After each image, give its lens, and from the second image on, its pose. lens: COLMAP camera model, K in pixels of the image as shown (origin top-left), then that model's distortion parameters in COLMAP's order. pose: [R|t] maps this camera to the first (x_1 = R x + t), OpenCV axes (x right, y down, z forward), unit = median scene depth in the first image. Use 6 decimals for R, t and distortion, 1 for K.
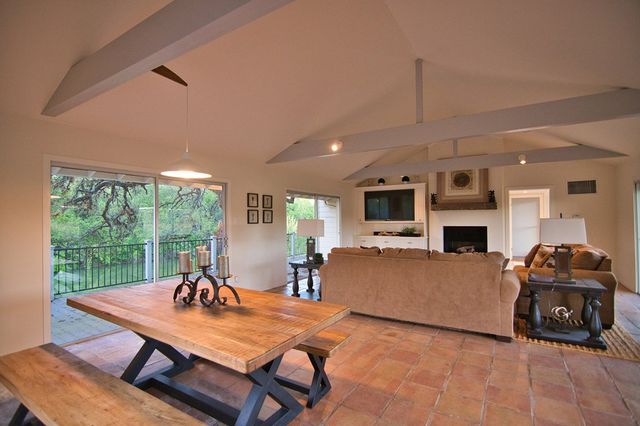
lens RADIAL K [[311.7, 0, 317.0], [0, 311.7, 214.7], [0, 0, 1]] dist [-0.003324, -0.010995]
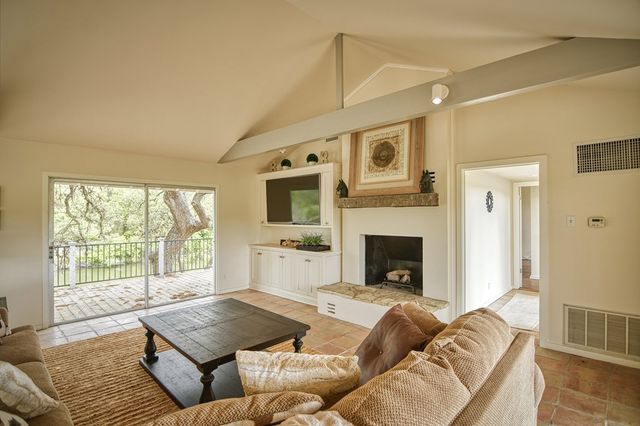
lens RADIAL K [[315.0, 0, 315.8], [0, 315.0, 213.0], [0, 0, 1]] dist [-0.000616, -0.013888]
pose [[0.979309, 0.001068, -0.202366, 0.594760], [0.000734, 0.999961, 0.008830, -0.012607], [0.202368, -0.008796, 0.979270, 0.530502]]
